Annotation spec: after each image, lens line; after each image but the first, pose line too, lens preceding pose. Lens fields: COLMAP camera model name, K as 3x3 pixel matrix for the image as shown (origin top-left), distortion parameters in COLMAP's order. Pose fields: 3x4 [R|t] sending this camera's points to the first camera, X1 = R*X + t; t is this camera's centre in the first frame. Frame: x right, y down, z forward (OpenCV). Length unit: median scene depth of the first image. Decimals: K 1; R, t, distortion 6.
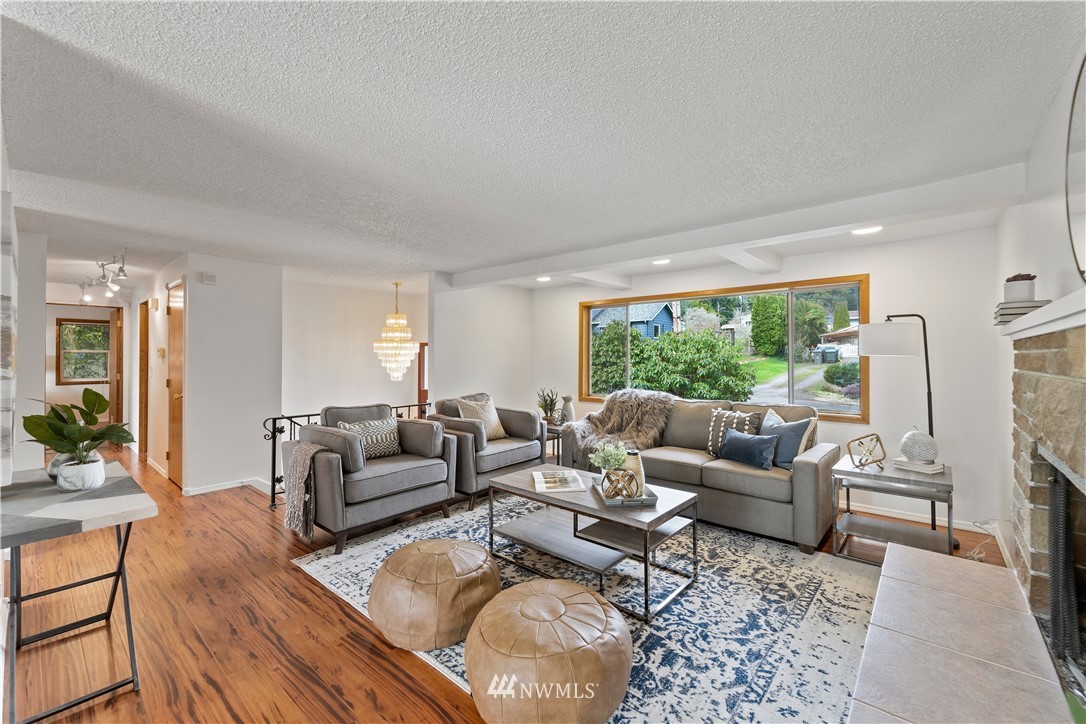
lens RADIAL K [[443.4, 0, 546.6], [0, 443.4, 356.8], [0, 0, 1]] dist [0.000107, -0.000550]
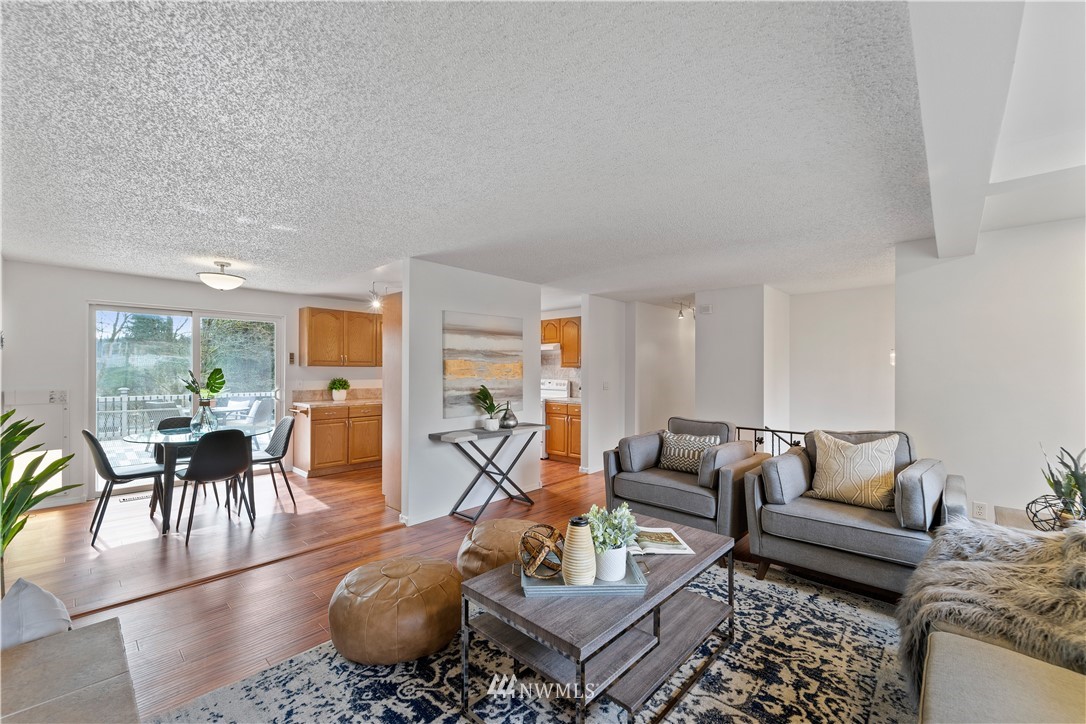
lens RADIAL K [[436.0, 0, 552.0], [0, 436.0, 366.9], [0, 0, 1]] dist [0.000176, -0.000102]
pose [[-0.019771, -0.006659, -0.999782, 0.683829], [0.000379, 0.999978, -0.006668, -0.004908], [0.999804, -0.000511, -0.019768, 0.801699]]
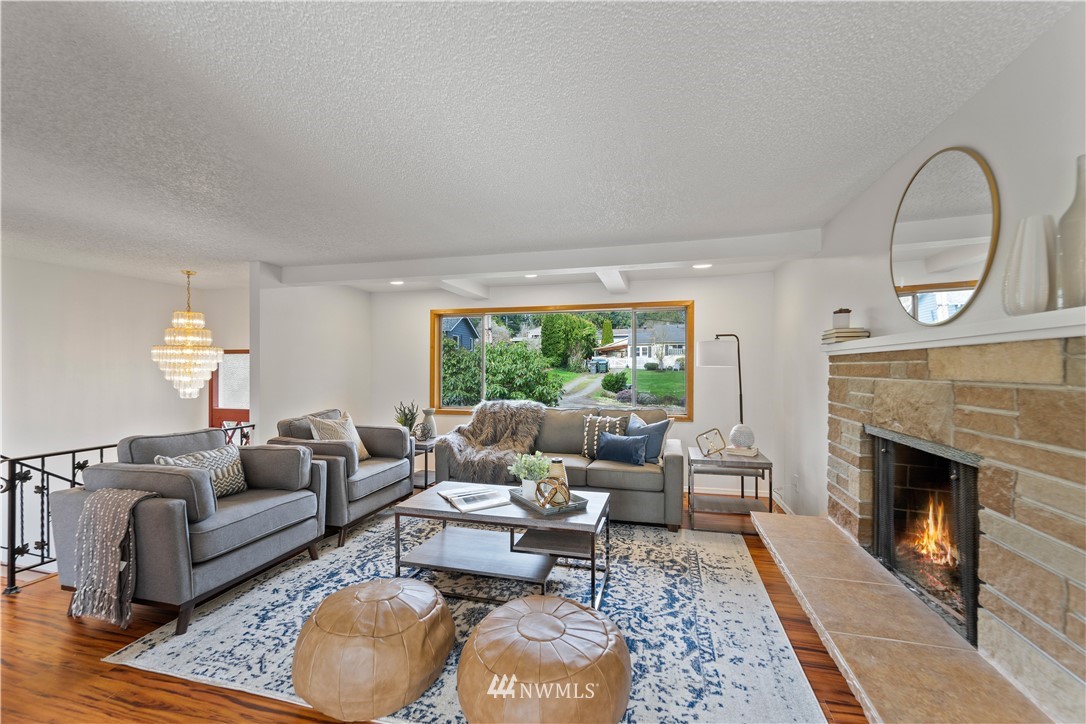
lens RADIAL K [[445.3, 0, 539.2], [0, 445.3, 374.3], [0, 0, 1]] dist [-0.001361, -0.000329]
pose [[0.902017, -0.006703, 0.431649, -0.234300], [0.000188, 0.999885, 0.015136, 0.000783], [-0.431701, -0.013572, 0.901915, 0.074453]]
